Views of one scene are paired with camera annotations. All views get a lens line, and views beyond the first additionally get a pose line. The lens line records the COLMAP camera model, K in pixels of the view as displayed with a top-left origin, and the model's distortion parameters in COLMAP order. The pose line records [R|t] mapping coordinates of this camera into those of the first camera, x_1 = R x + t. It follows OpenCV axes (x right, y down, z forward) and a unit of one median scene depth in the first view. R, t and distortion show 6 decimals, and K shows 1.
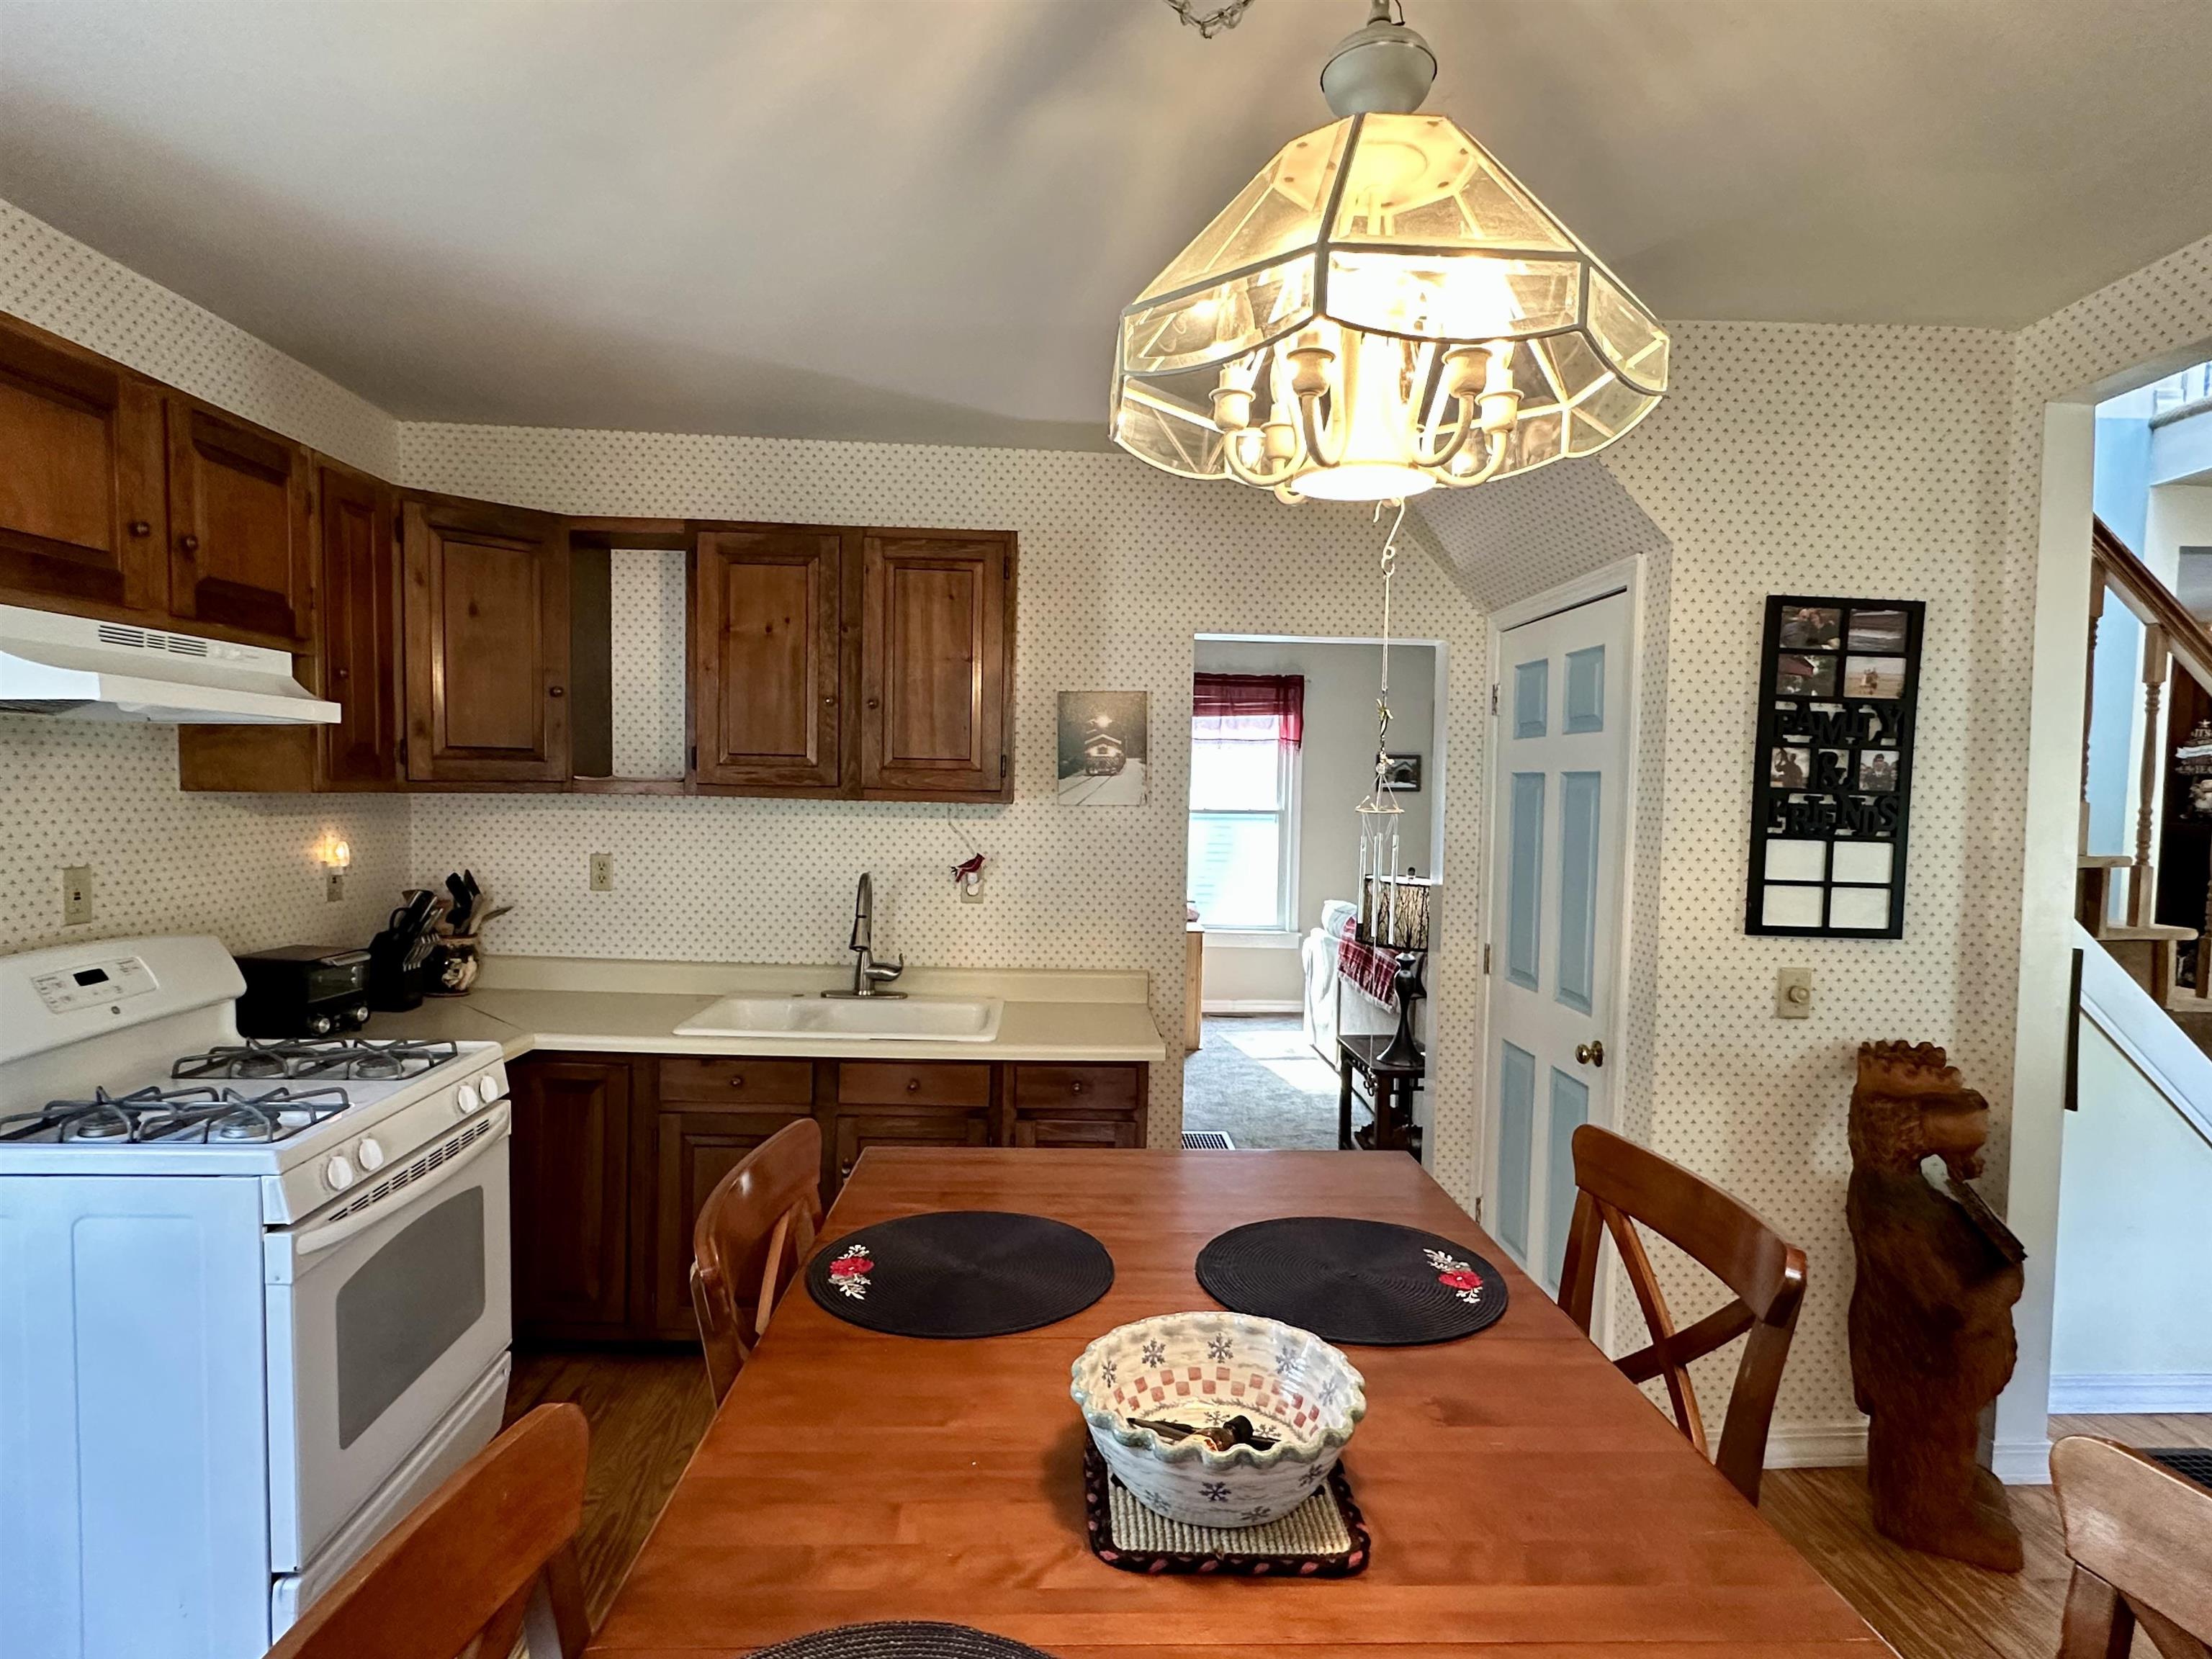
lens RADIAL K [[1162.7, 0, 1105.4], [0, 1162.7, 842.0], [0, 0, 1]] dist [0.001002, 0.000354]
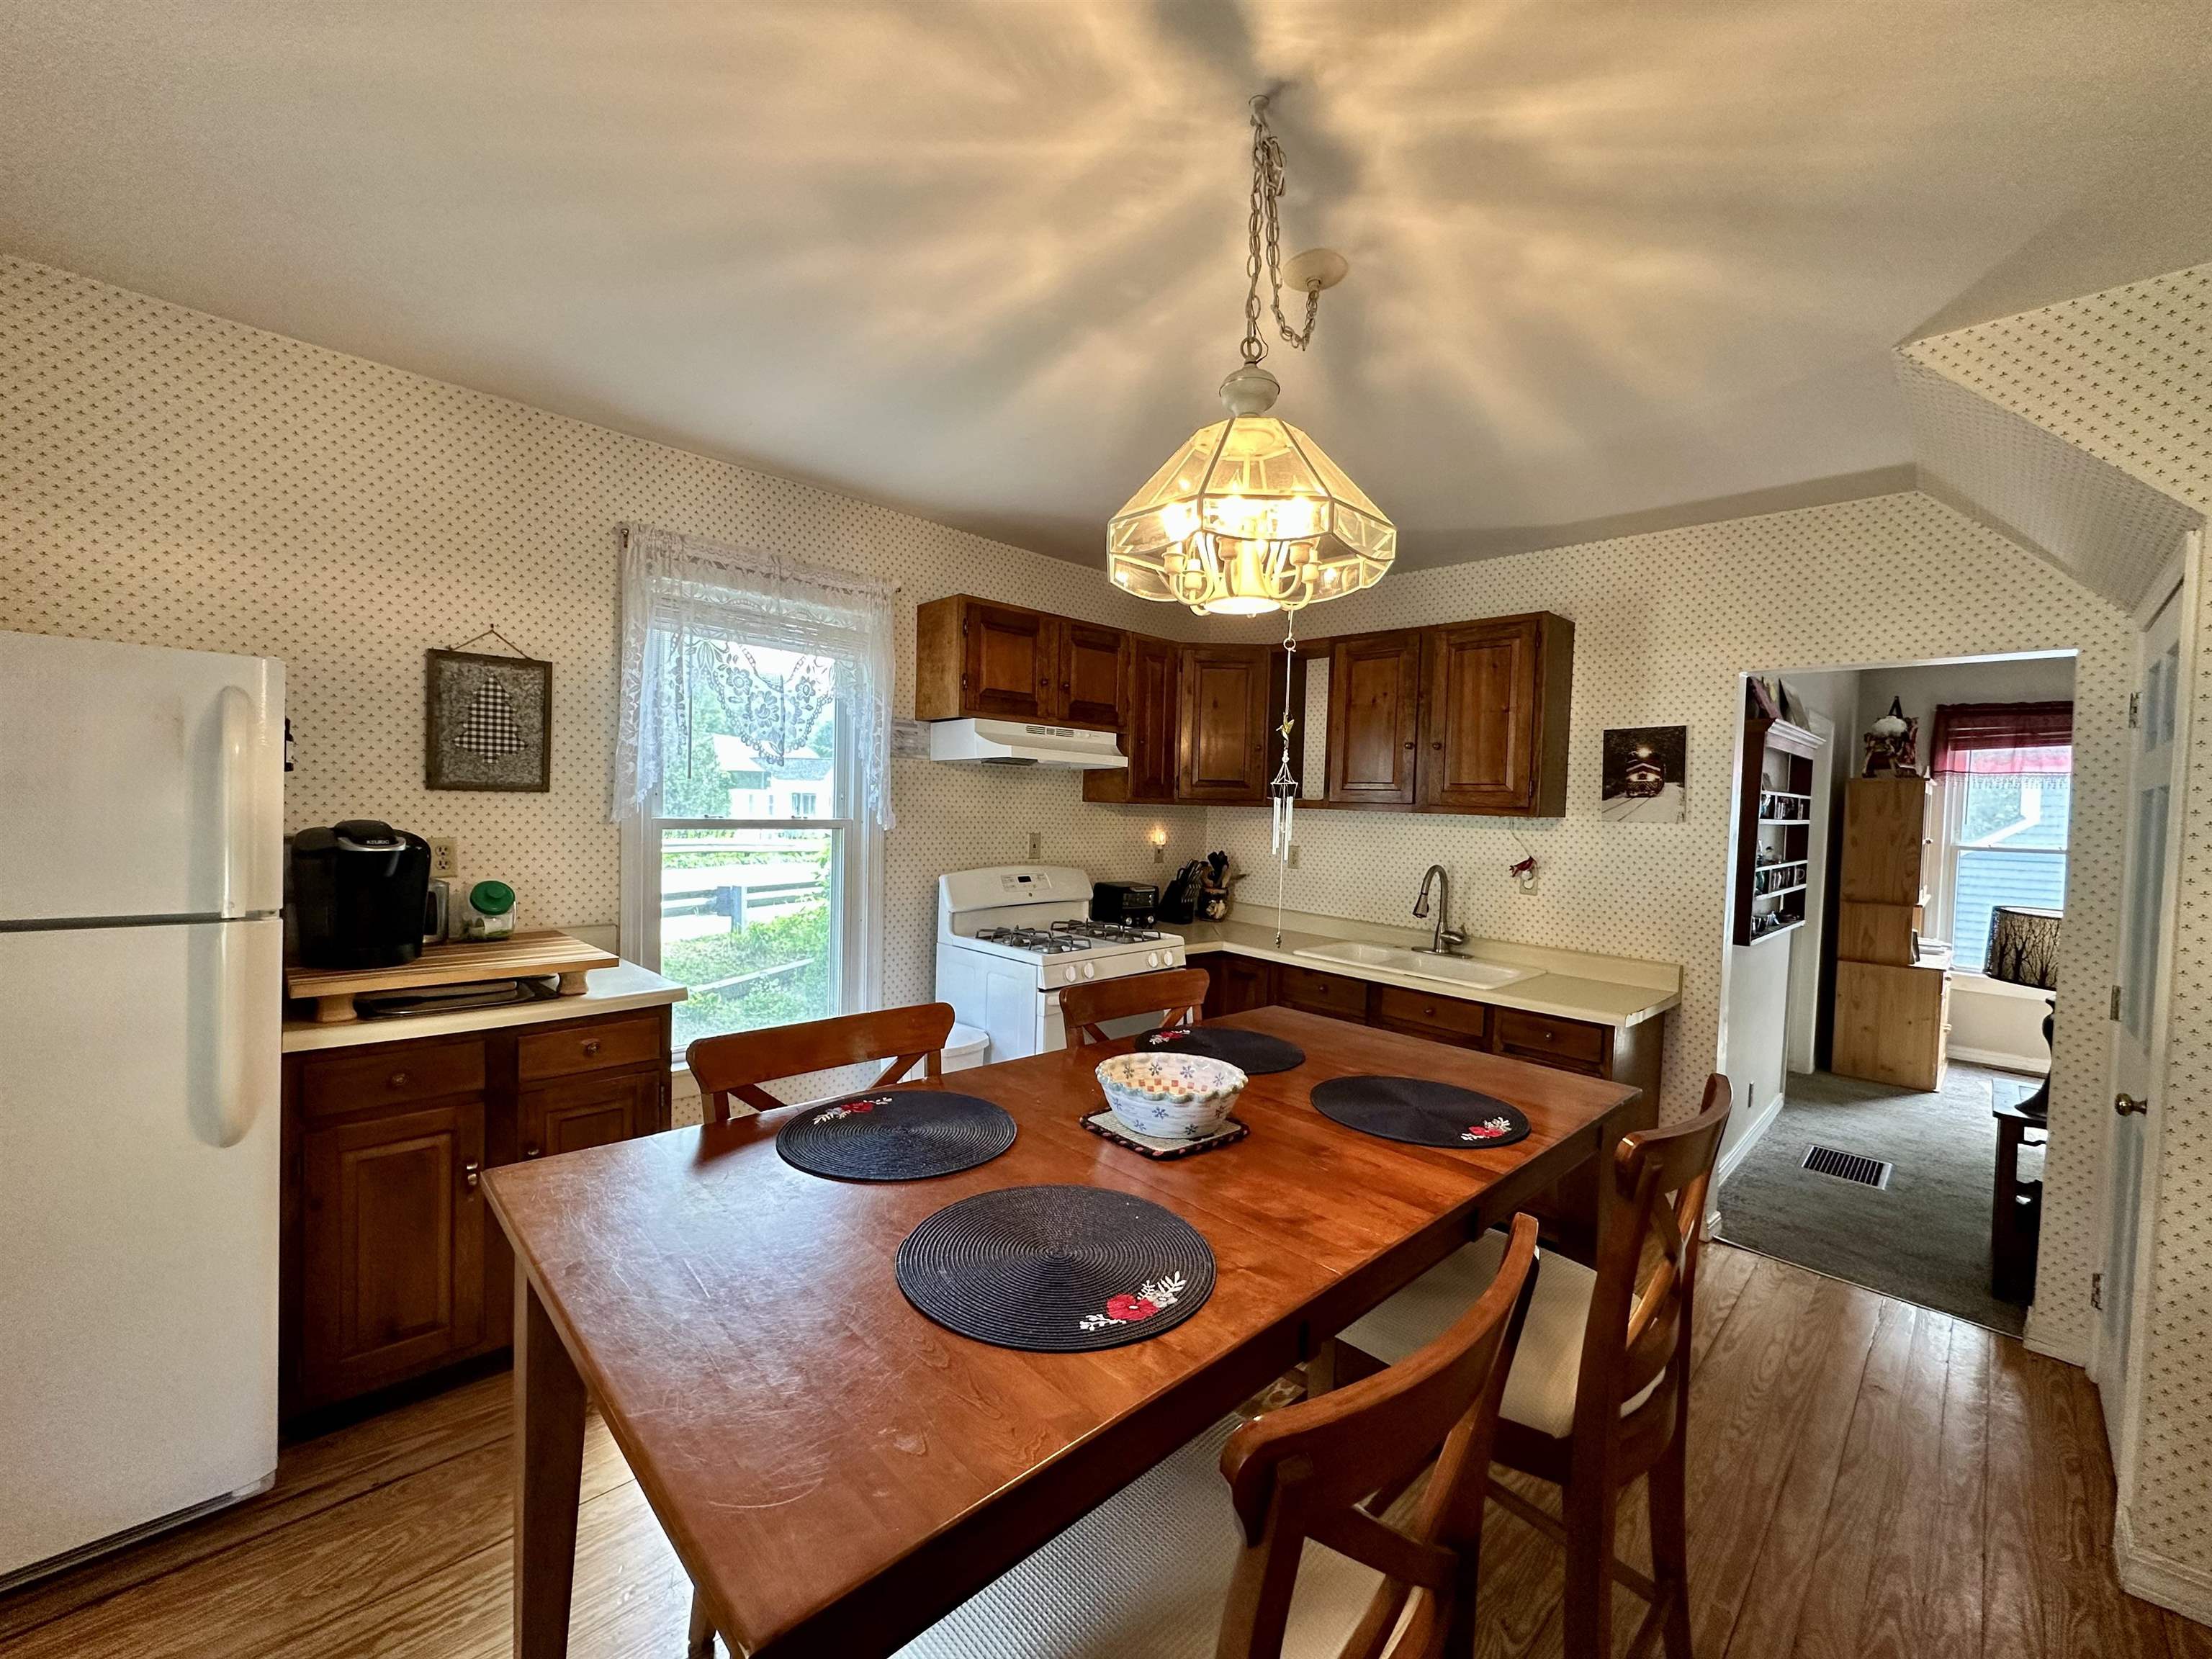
lens RADIAL K [[883.6, 0, 1104.6], [0, 883.6, 827.3], [0, 0, 1]] dist [-0.000801, -0.000137]
pose [[0.664034, 0.022665, -0.747359, 0.357890], [-0.056814, 0.998180, -0.020209, 0.027592], [0.745541, 0.055880, 0.664113, -0.027405]]
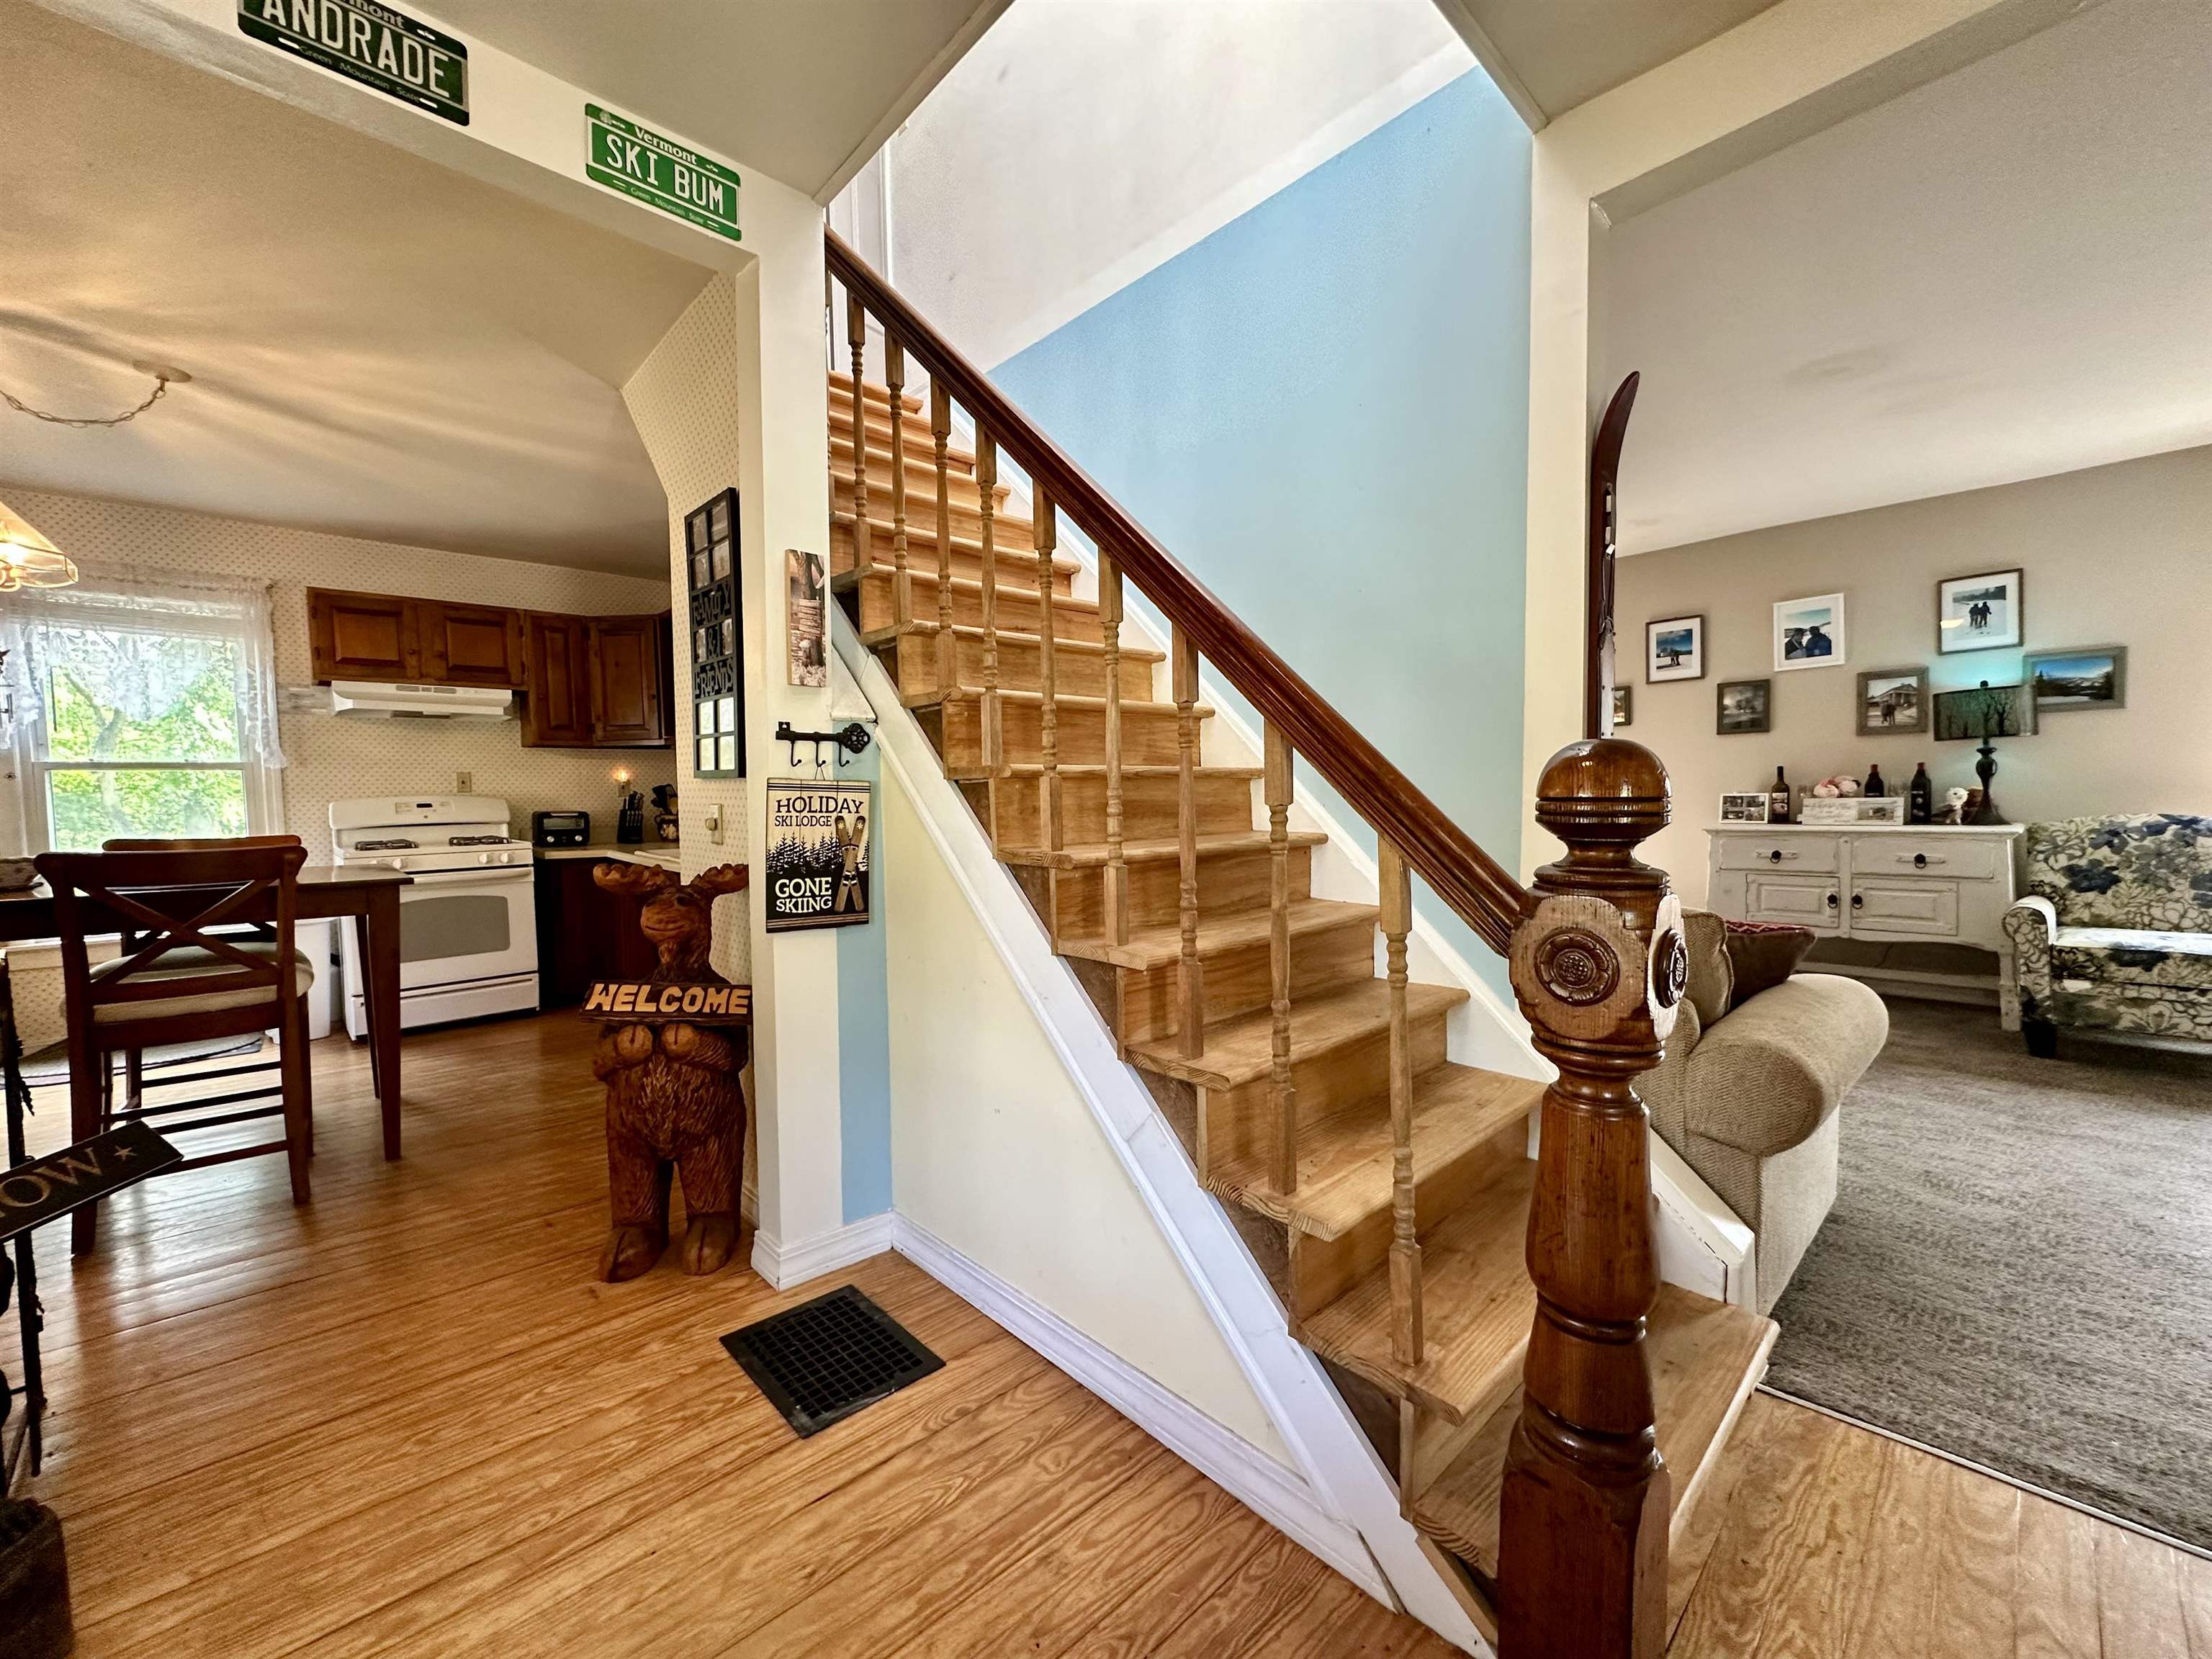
lens RADIAL K [[883.6, 0, 1104.6], [0, 883.6, 827.3], [0, 0, 1]] dist [-0.000801, -0.000137]
pose [[0.651468, 0.002921, -0.758670, 1.330020], [-0.009924, 0.999940, -0.004672, 0.112346], [0.758611, 0.010572, 0.651458, 0.578130]]
